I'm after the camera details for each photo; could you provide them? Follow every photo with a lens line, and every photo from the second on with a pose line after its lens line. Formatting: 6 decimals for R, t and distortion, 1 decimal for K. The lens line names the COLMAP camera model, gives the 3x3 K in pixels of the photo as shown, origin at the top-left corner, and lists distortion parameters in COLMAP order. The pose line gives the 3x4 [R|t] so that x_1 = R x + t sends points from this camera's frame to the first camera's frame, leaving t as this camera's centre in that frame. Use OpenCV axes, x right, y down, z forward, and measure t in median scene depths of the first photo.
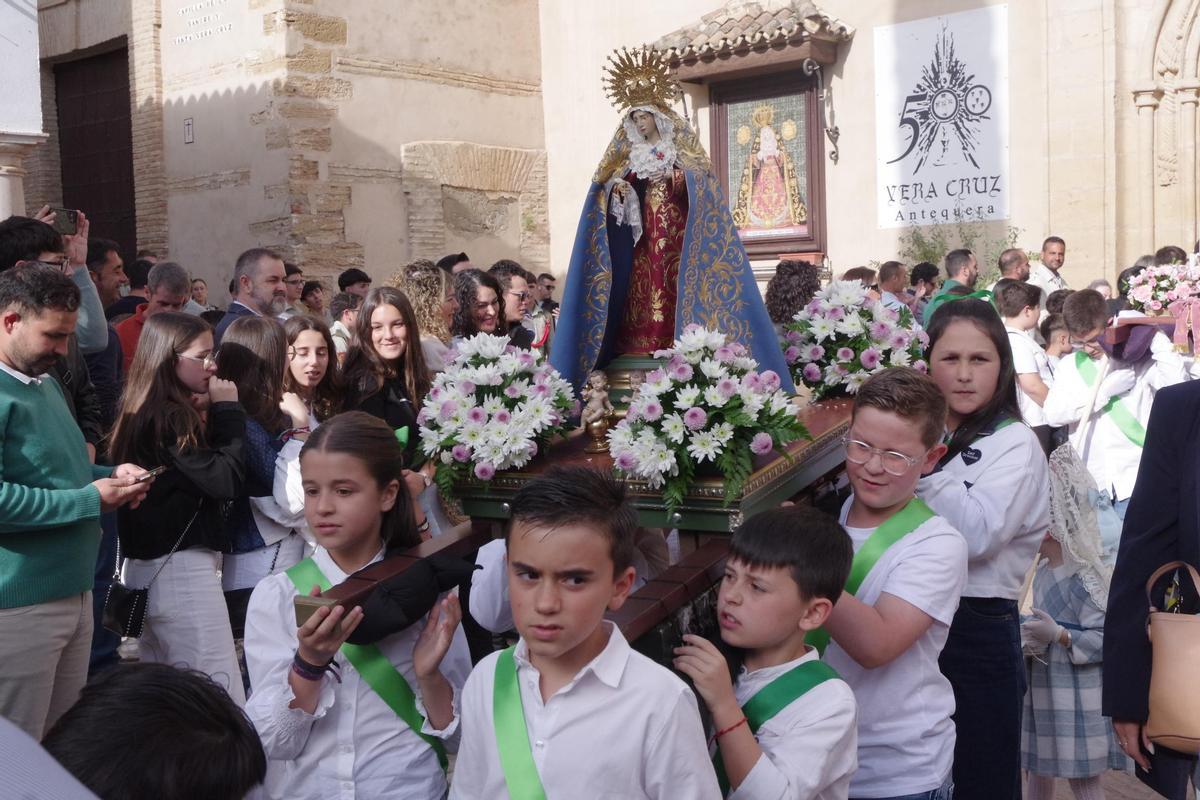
lens RADIAL K [[1442.3, 0, 600.0], [0, 1442.3, 400.0], [0, 0, 1]] dist [-0.029619, 0.099342]
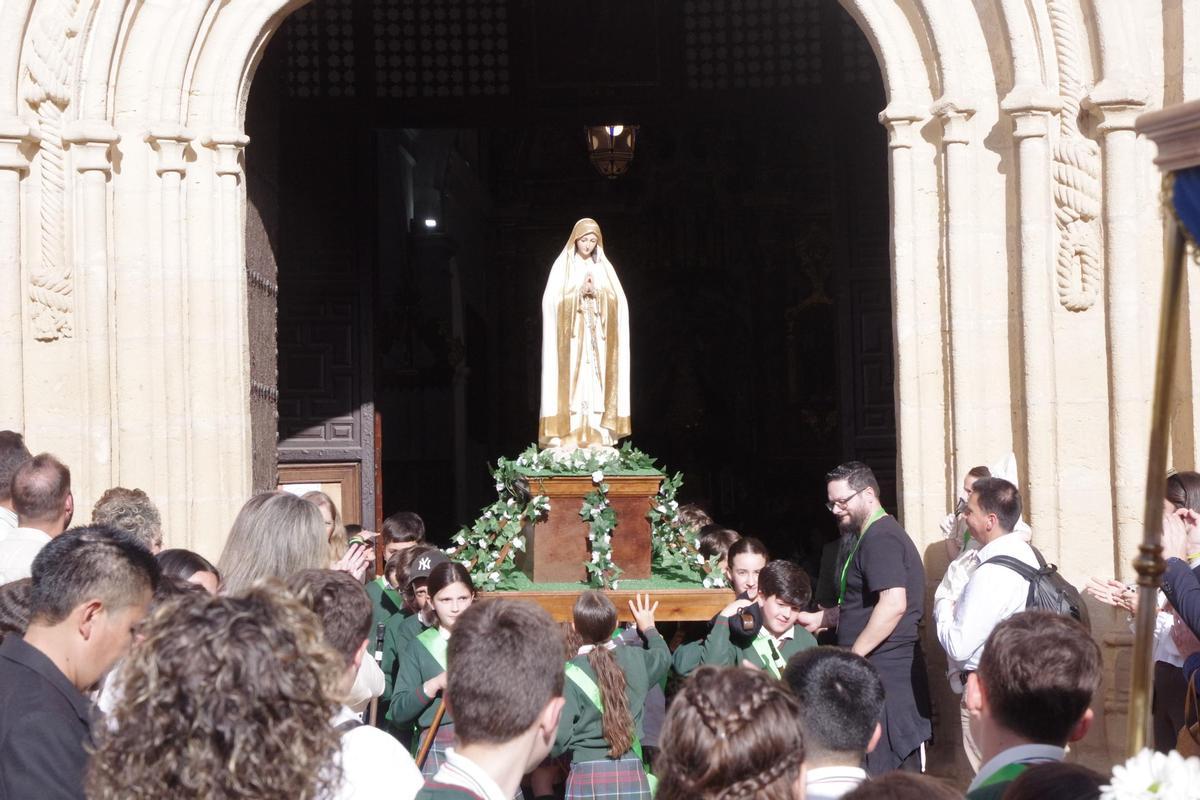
lens RADIAL K [[2478.1, 0, 600.0], [0, 2478.1, 400.0], [0, 0, 1]] dist [0.166588, 0.436419]
pose [[0.742814, 0.041289, 0.668223, -0.013363], [0.048590, 0.992140, -0.115318, -0.022190], [-0.667732, 0.118129, 0.734969, 0.232187]]
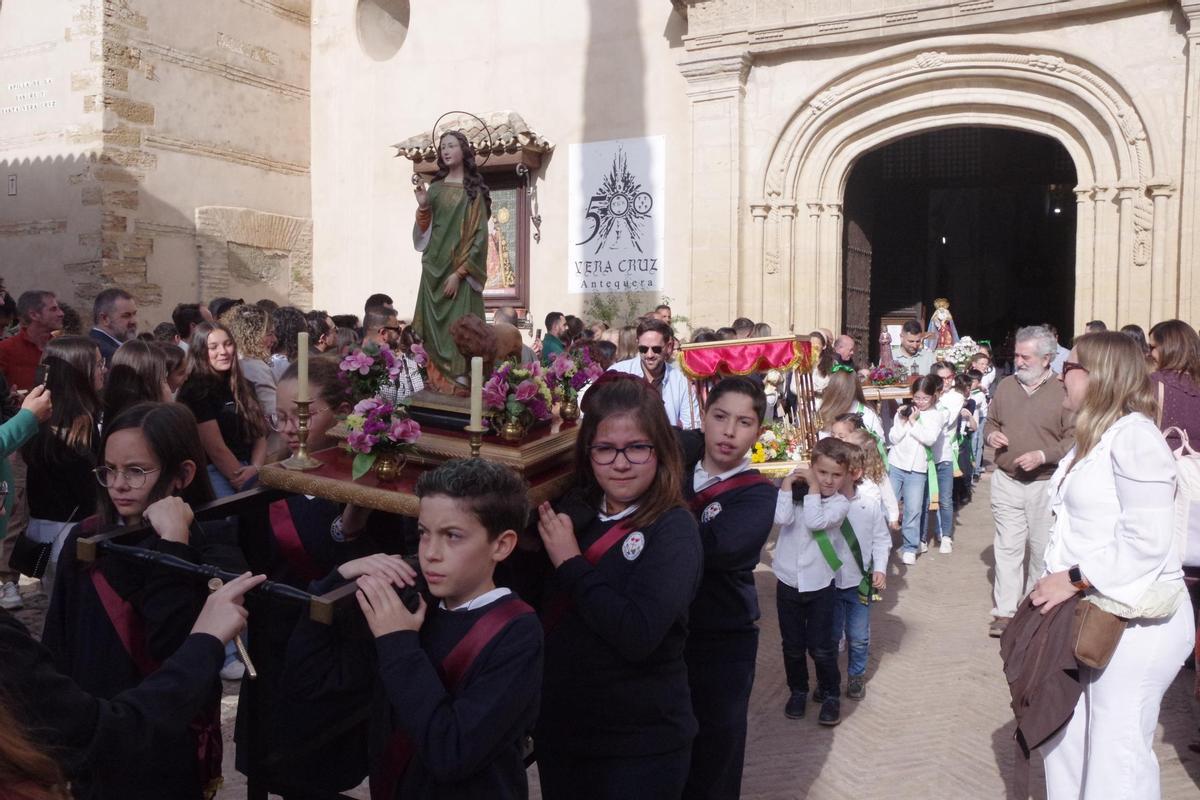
lens RADIAL K [[1137.1, 0, 600.0], [0, 1137.1, 400.0], [0, 0, 1]] dist [-0.082237, 0.110416]
pose [[0.972899, 0.028699, 0.229444, -0.017348], [-0.024337, 0.999466, -0.021818, 0.002768], [-0.229947, 0.015643, 0.973077, -0.033053]]
